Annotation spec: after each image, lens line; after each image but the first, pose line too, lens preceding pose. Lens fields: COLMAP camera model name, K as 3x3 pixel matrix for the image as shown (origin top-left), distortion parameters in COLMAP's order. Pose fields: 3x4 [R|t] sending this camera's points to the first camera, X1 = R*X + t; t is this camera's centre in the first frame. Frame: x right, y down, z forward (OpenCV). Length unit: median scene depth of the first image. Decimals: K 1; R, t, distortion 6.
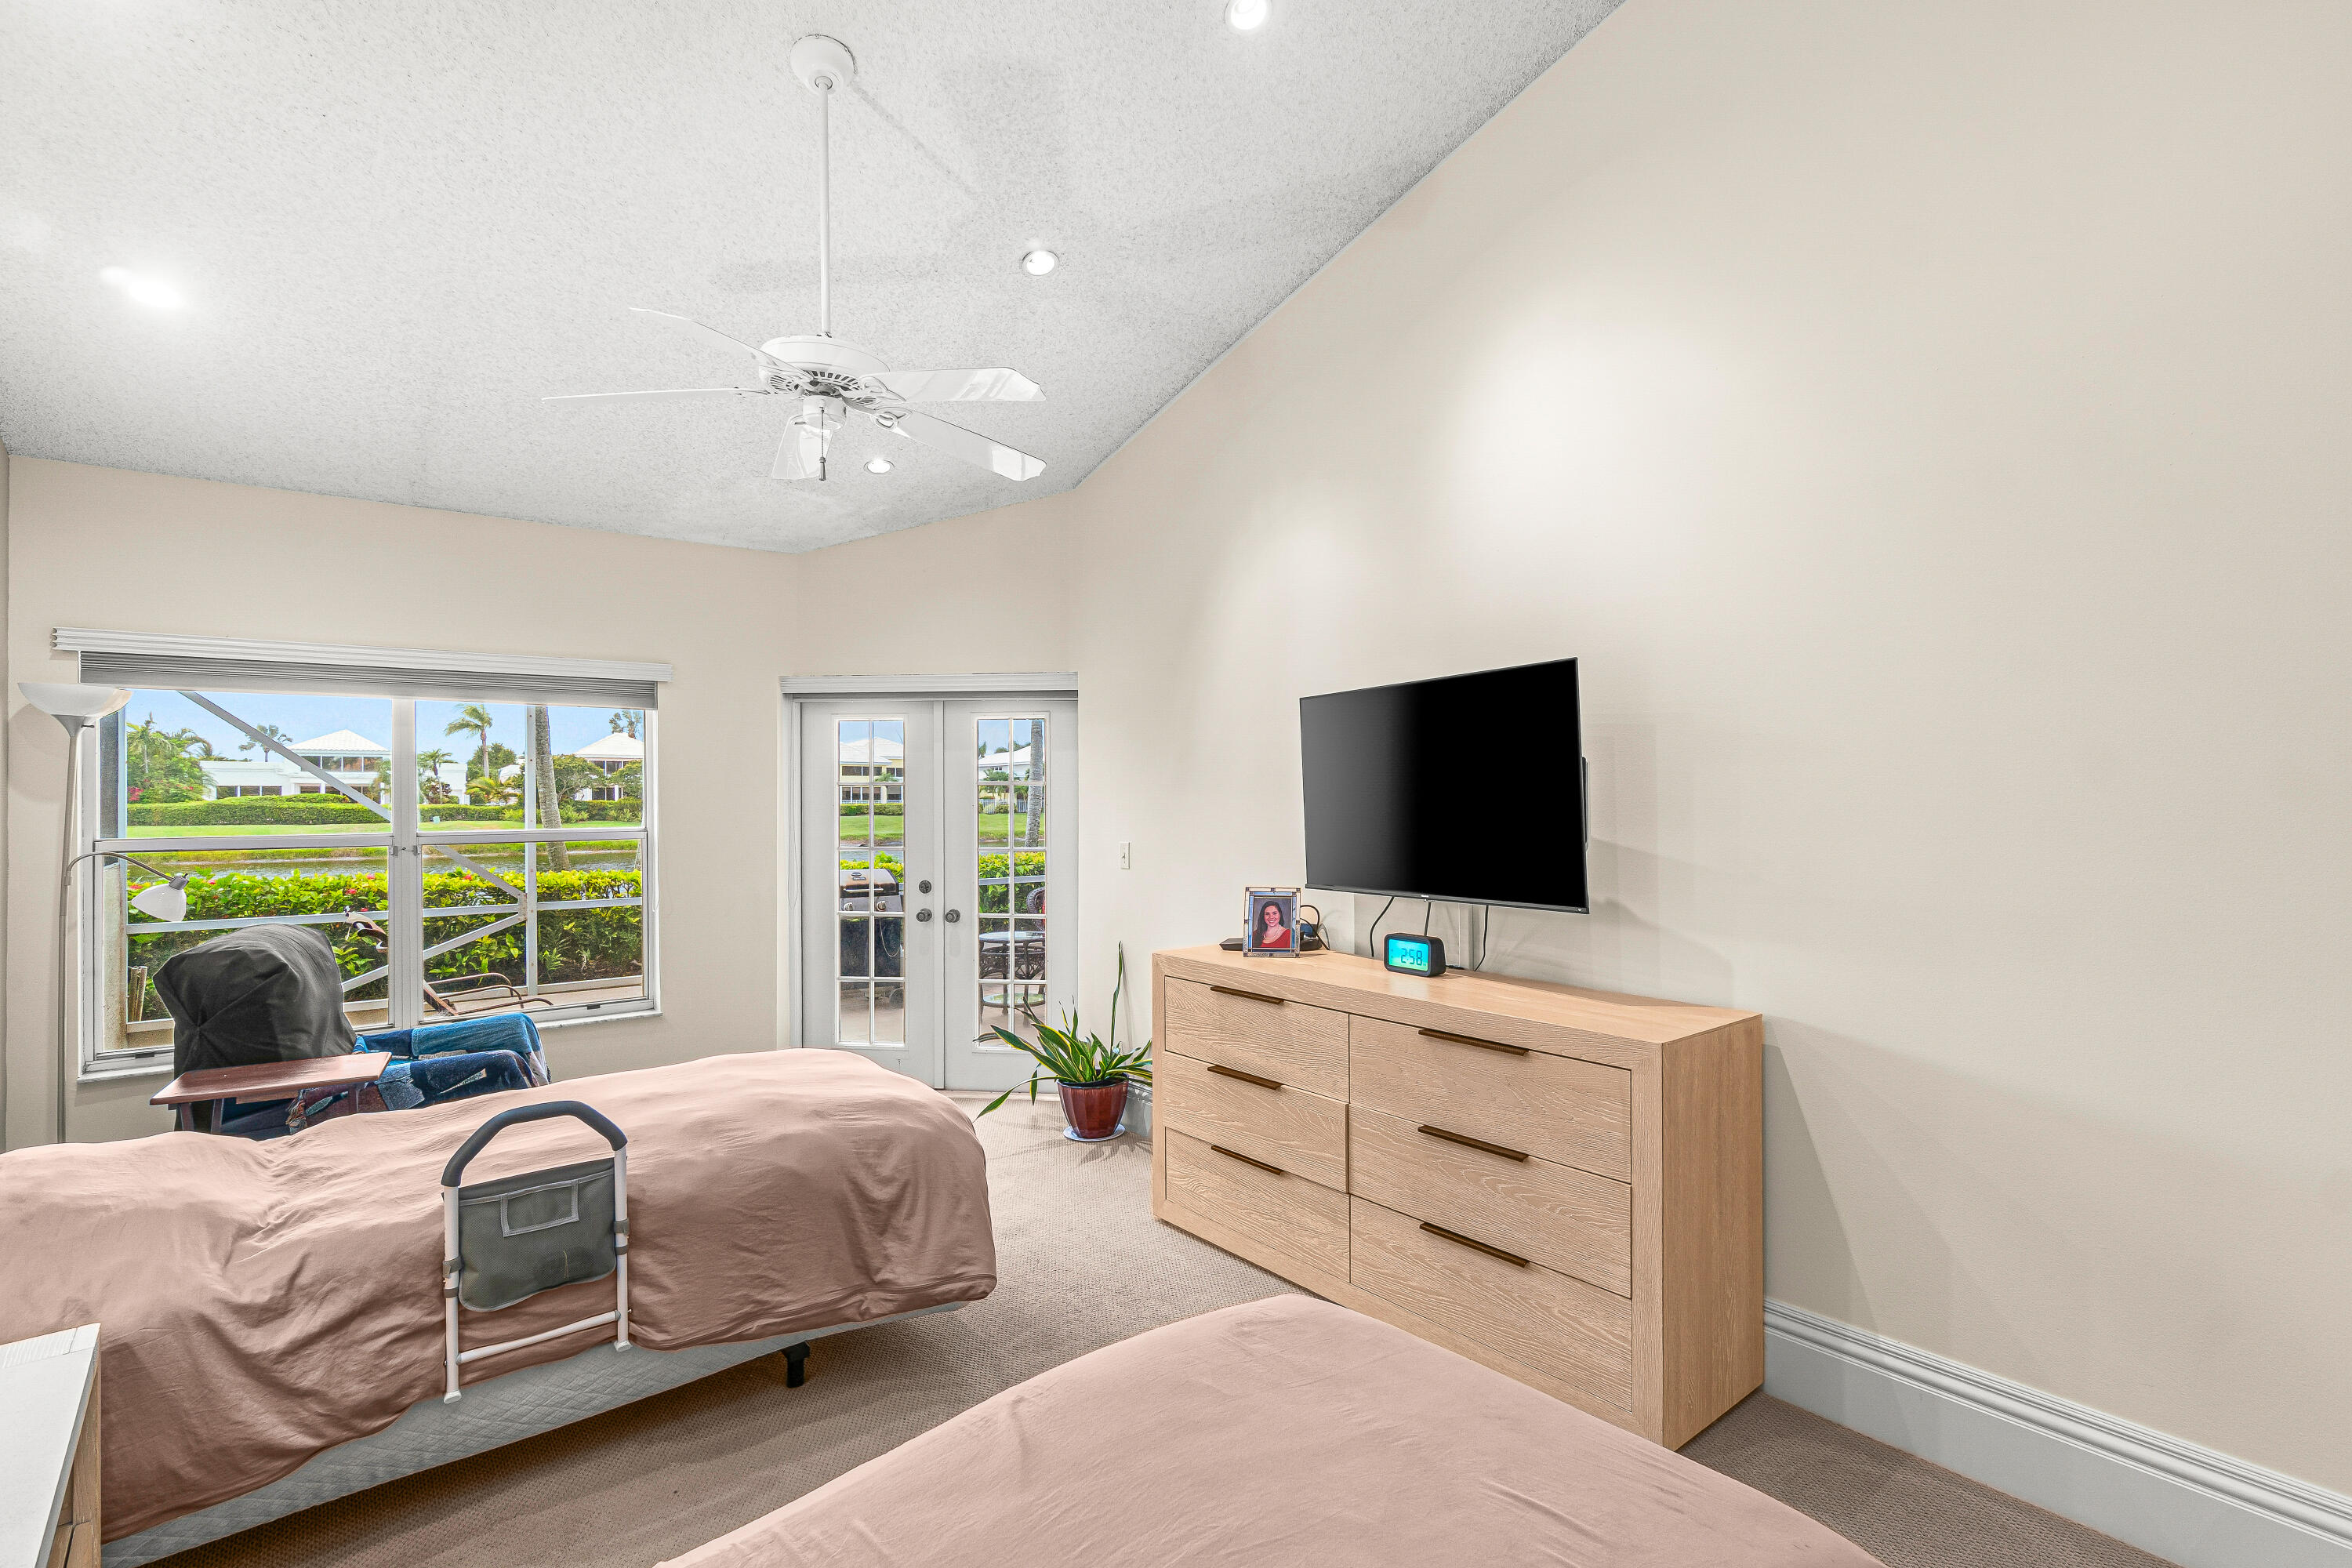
lens RADIAL K [[1096.7, 0, 1191.0], [0, 1096.7, 805.9], [0, 0, 1]] dist [-0.002423, 0.000576]
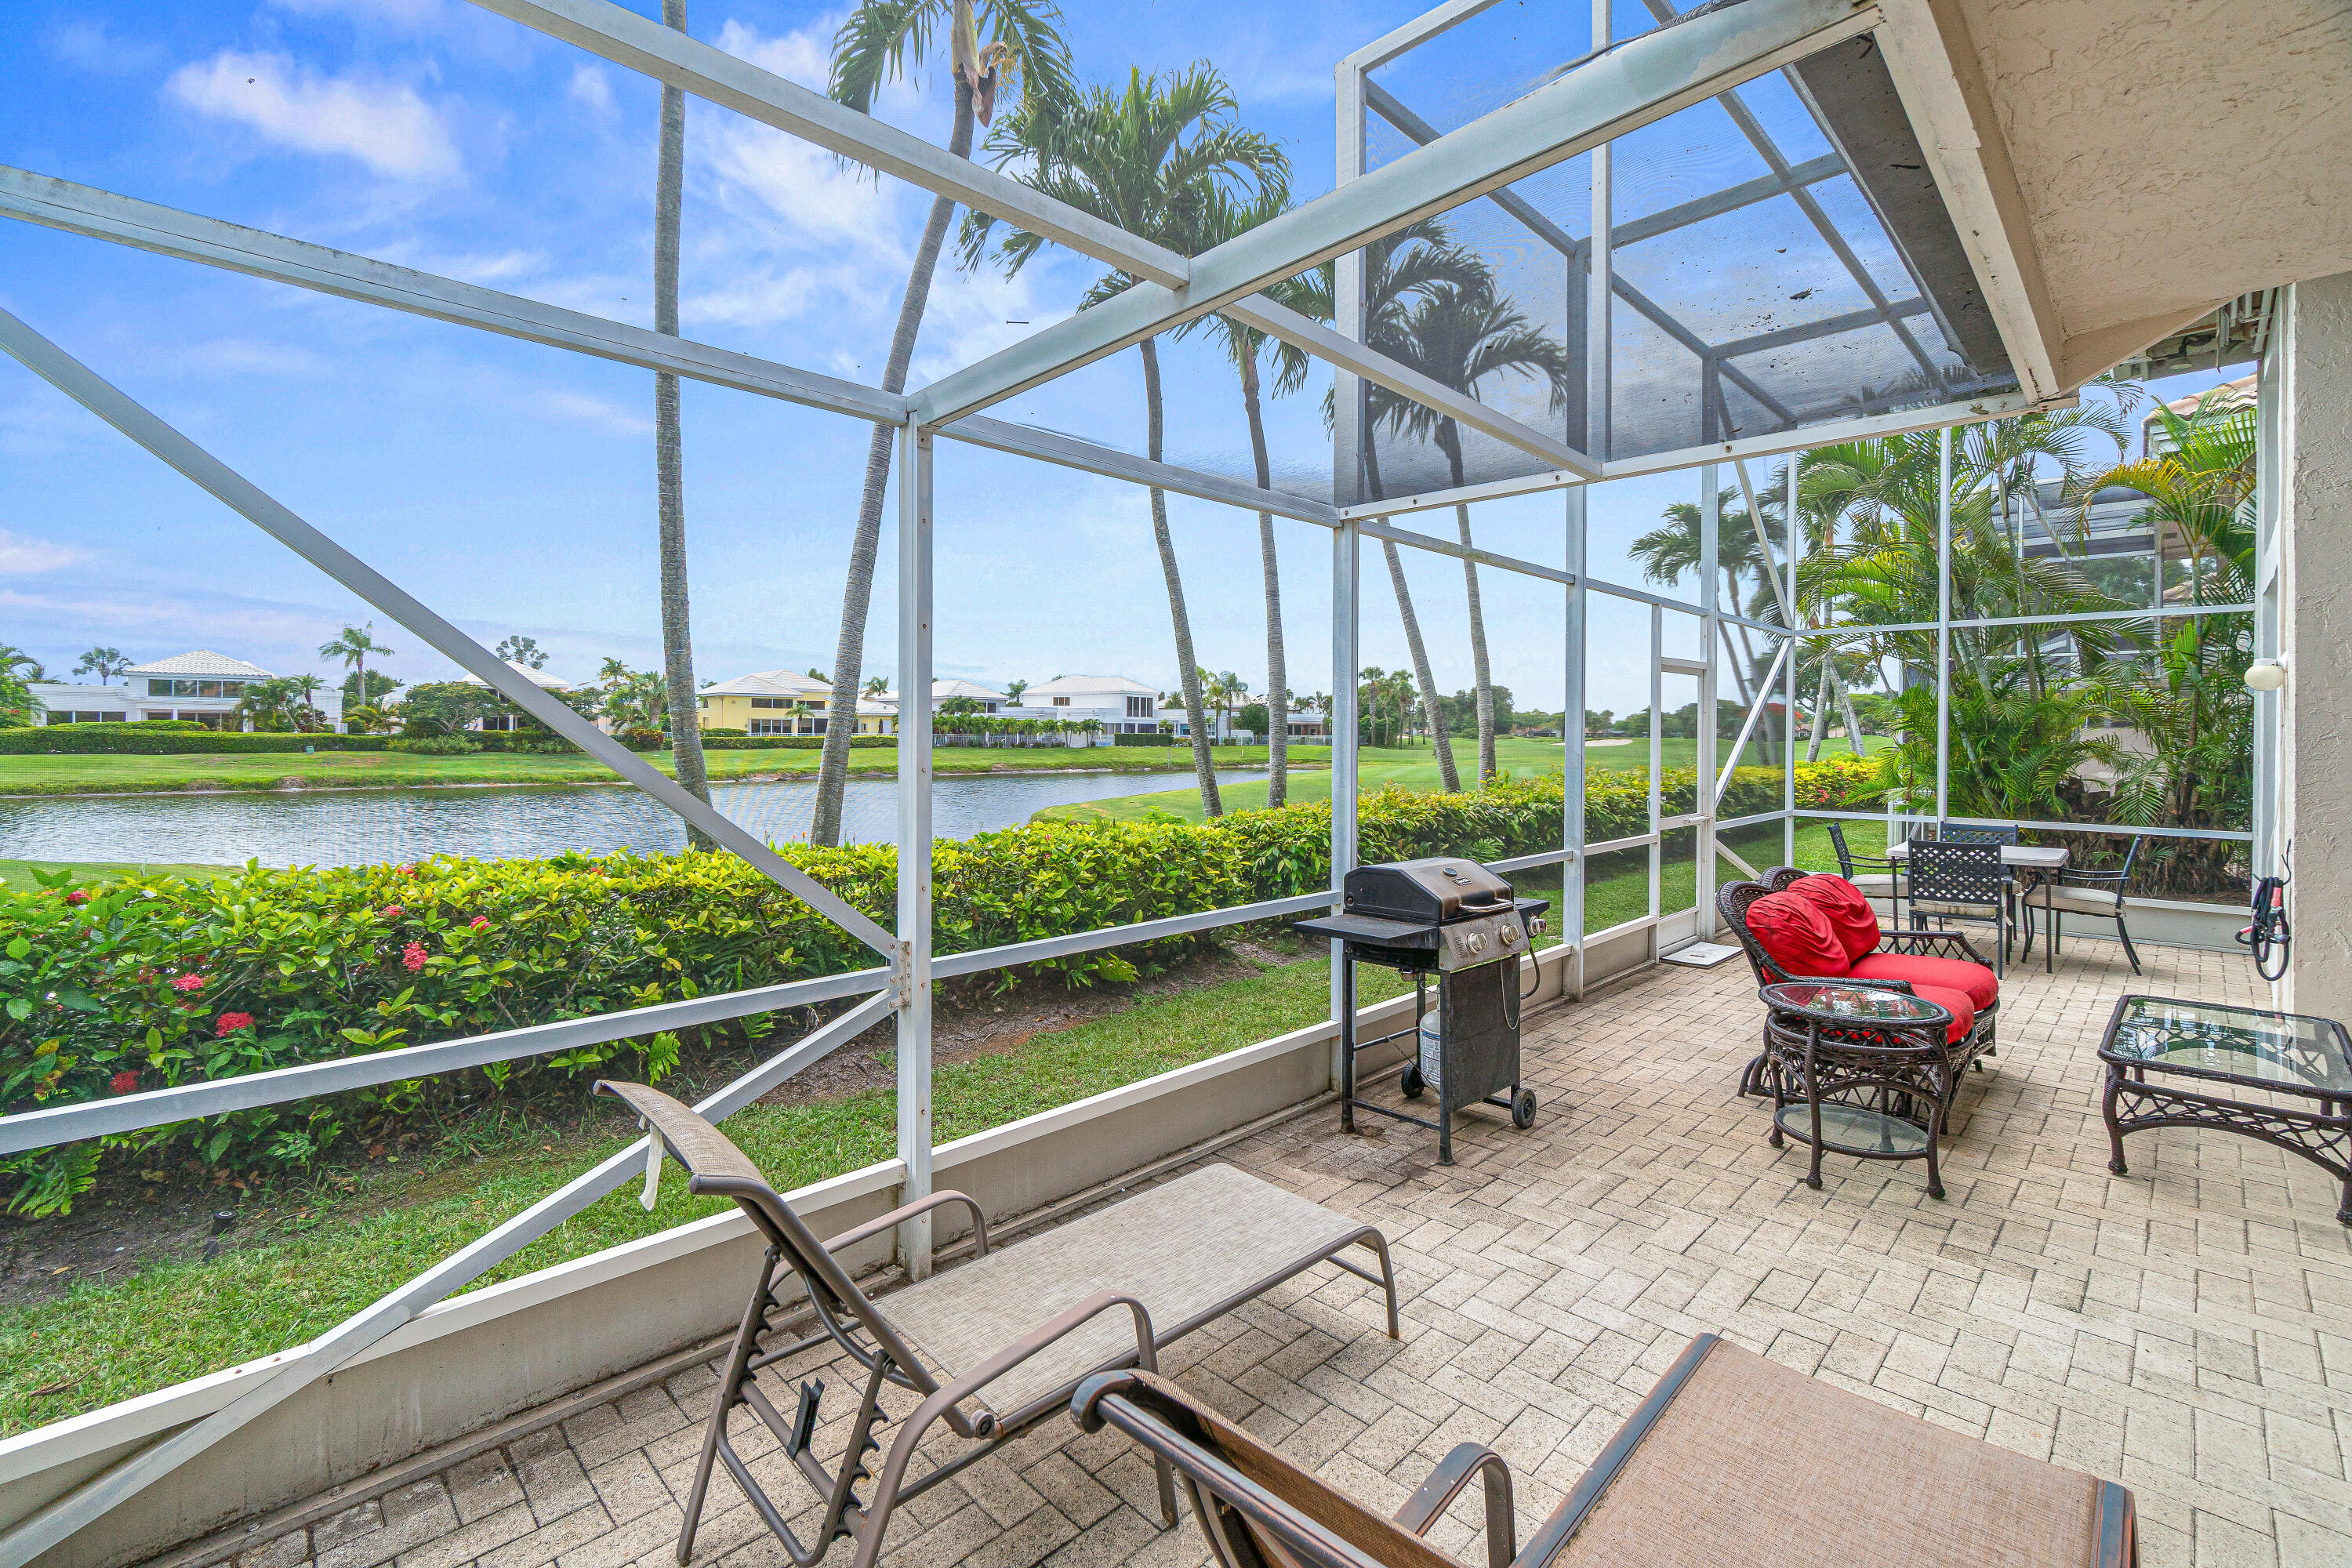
lens RADIAL K [[1023.7, 0, 1177.0], [0, 1023.7, 747.9], [0, 0, 1]] dist [-0.006934, 0.003187]
pose [[0.993916, 0.008097, 0.109842, -0.046072], [-0.008741, 0.999947, 0.005384, 0.000127], [-0.109793, -0.006312, 0.993934, 0.050341]]
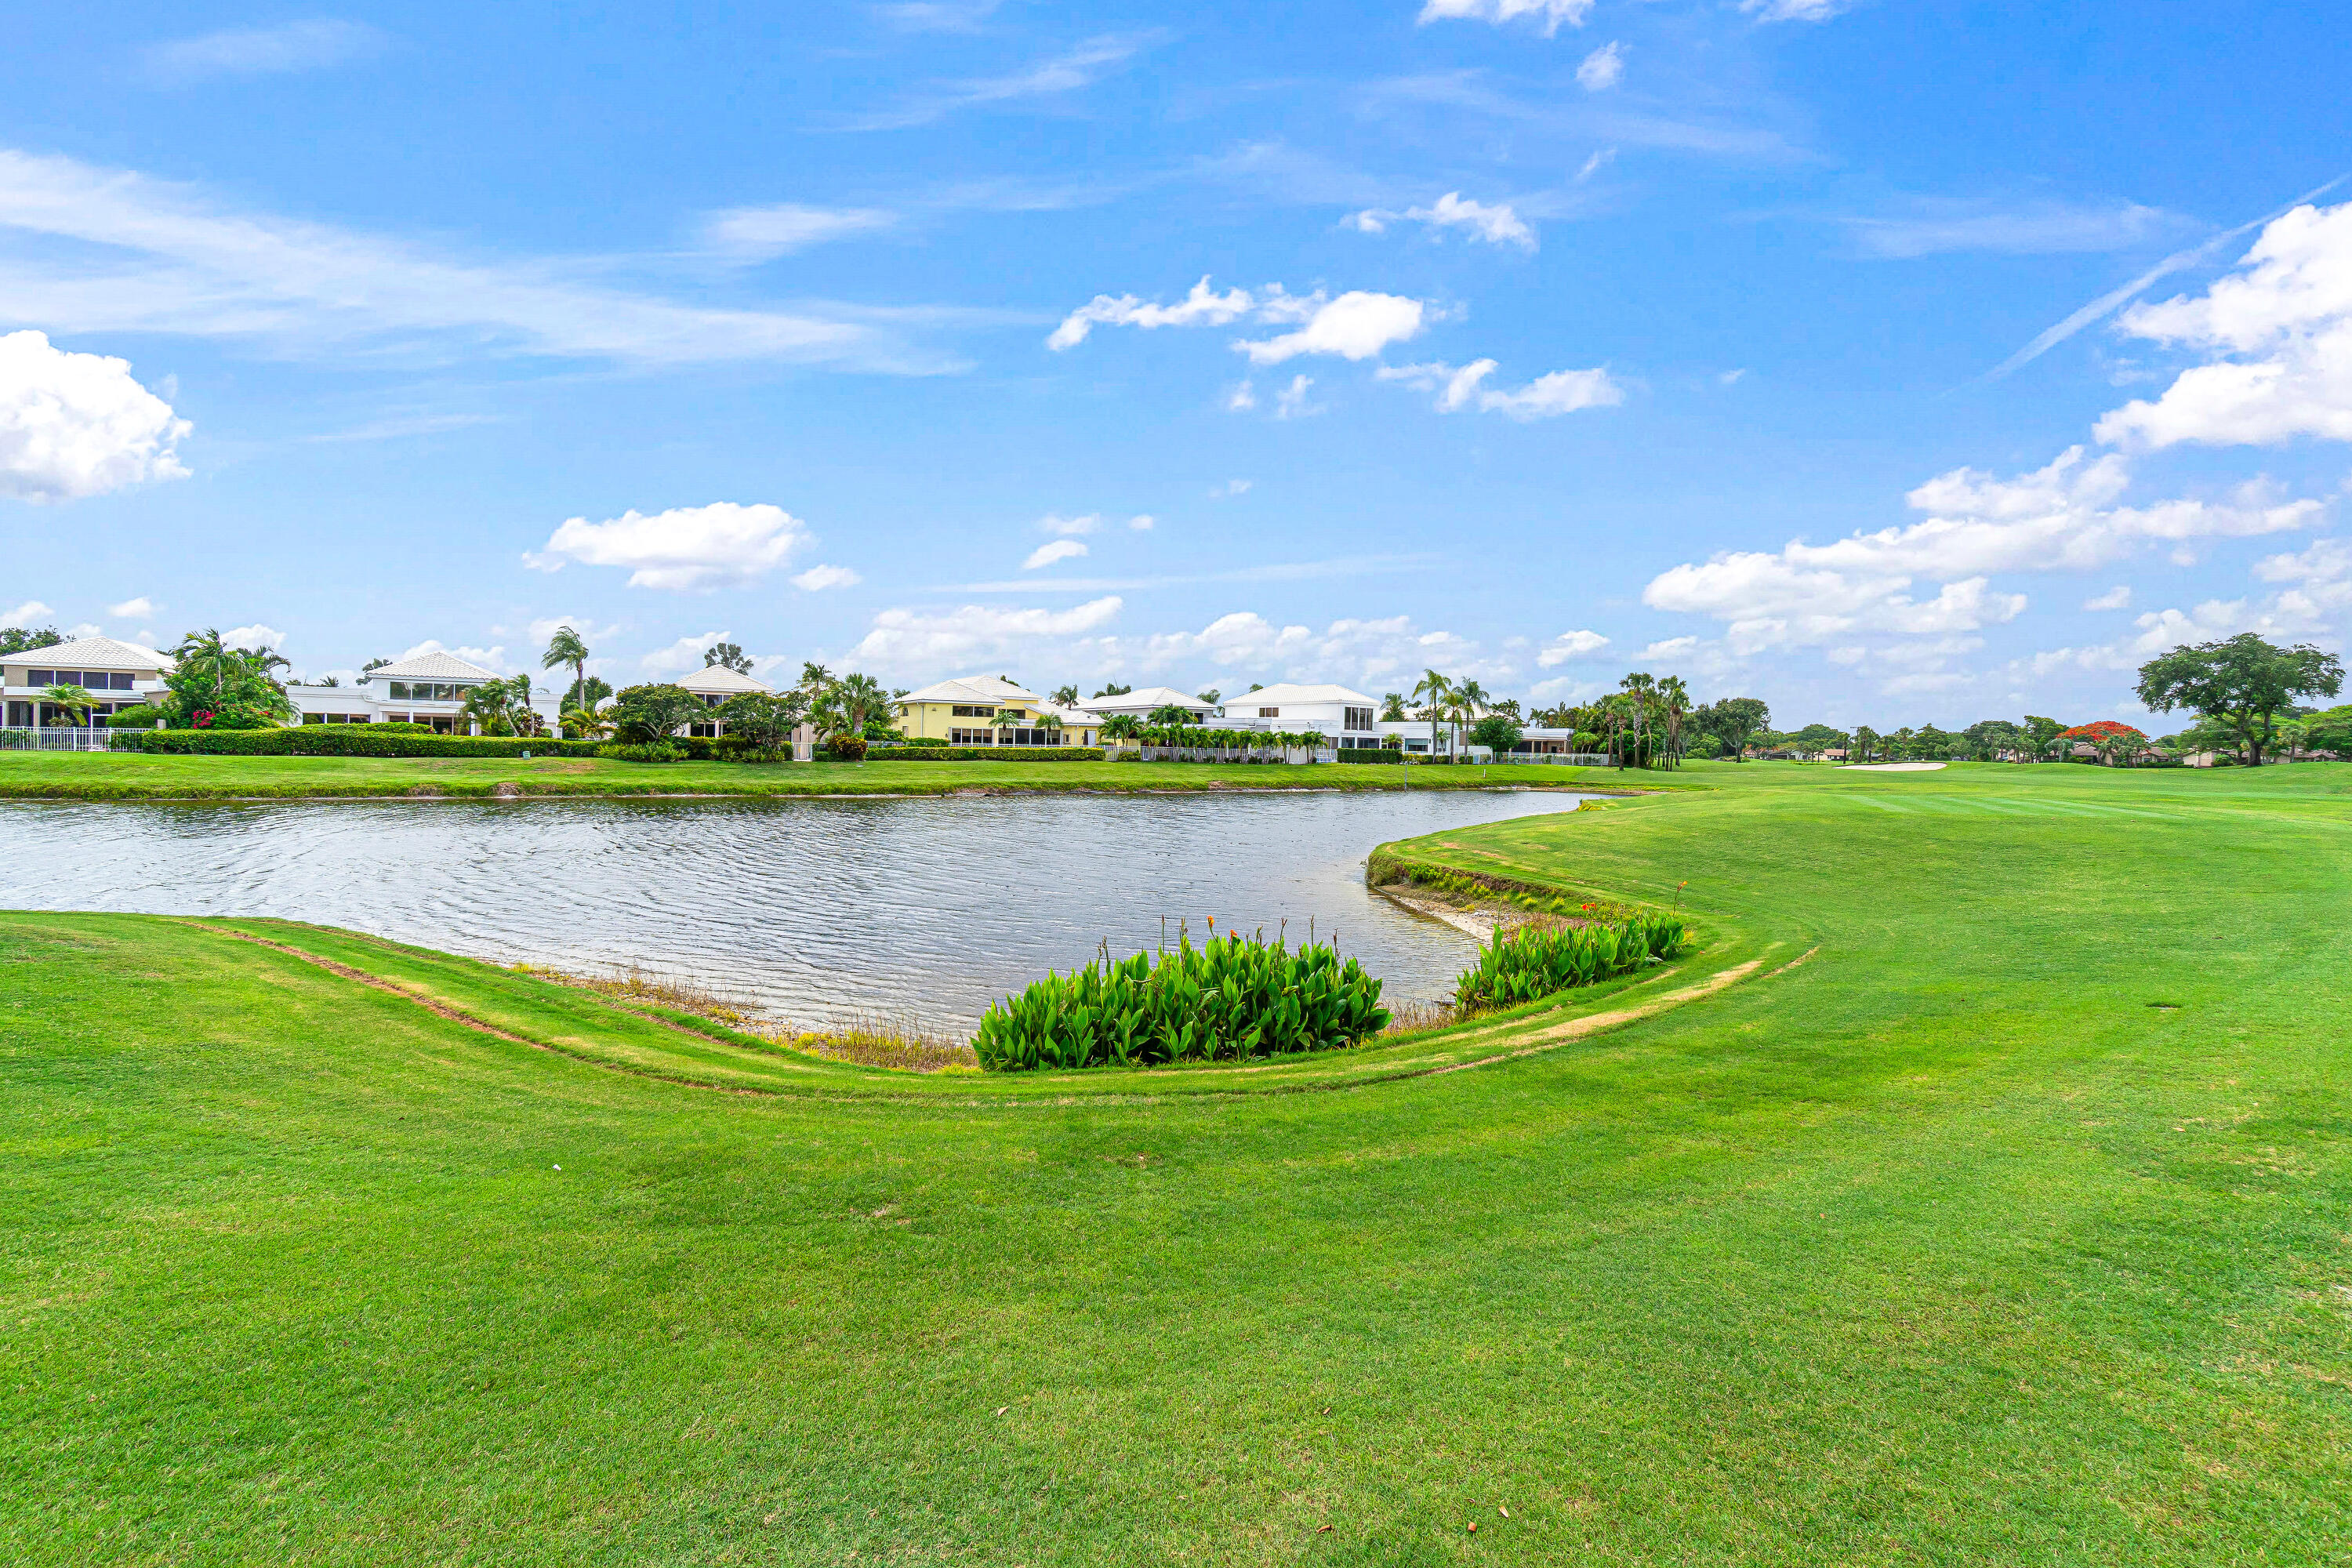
lens RADIAL K [[1023.7, 0, 1135.6], [0, 1023.7, 762.3], [0, 0, 1]] dist [-0.006934, 0.003187]
pose [[0.996892, 0.022843, -0.075392, -0.118712], [-0.022363, 0.999724, 0.007206, 0.001603], [0.075536, -0.005497, 0.997128, 0.188021]]
